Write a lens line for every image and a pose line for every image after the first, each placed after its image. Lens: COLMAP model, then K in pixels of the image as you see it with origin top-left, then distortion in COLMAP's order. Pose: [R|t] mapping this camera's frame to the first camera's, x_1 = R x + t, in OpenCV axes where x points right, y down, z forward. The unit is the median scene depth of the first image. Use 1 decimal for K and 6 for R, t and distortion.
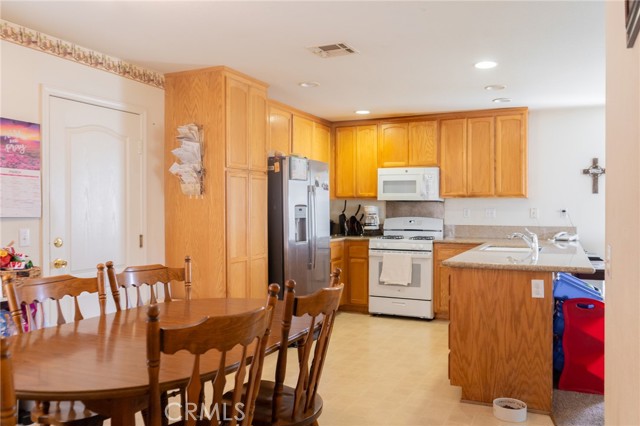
lens RADIAL K [[517.4, 0, 308.1], [0, 517.4, 211.6], [0, 0, 1]] dist [-0.012601, -0.005618]
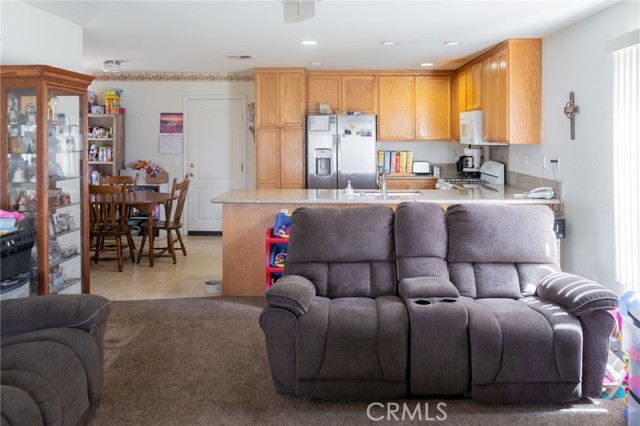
lens RADIAL K [[517.4, 0, 308.1], [0, 517.4, 211.6], [0, 0, 1]] dist [-0.012601, -0.005618]
pose [[0.379336, 0.130864, -0.915958, 1.045890], [-0.008187, 0.990383, 0.138107, -0.029794], [0.925223, -0.044890, 0.376760, 0.334836]]
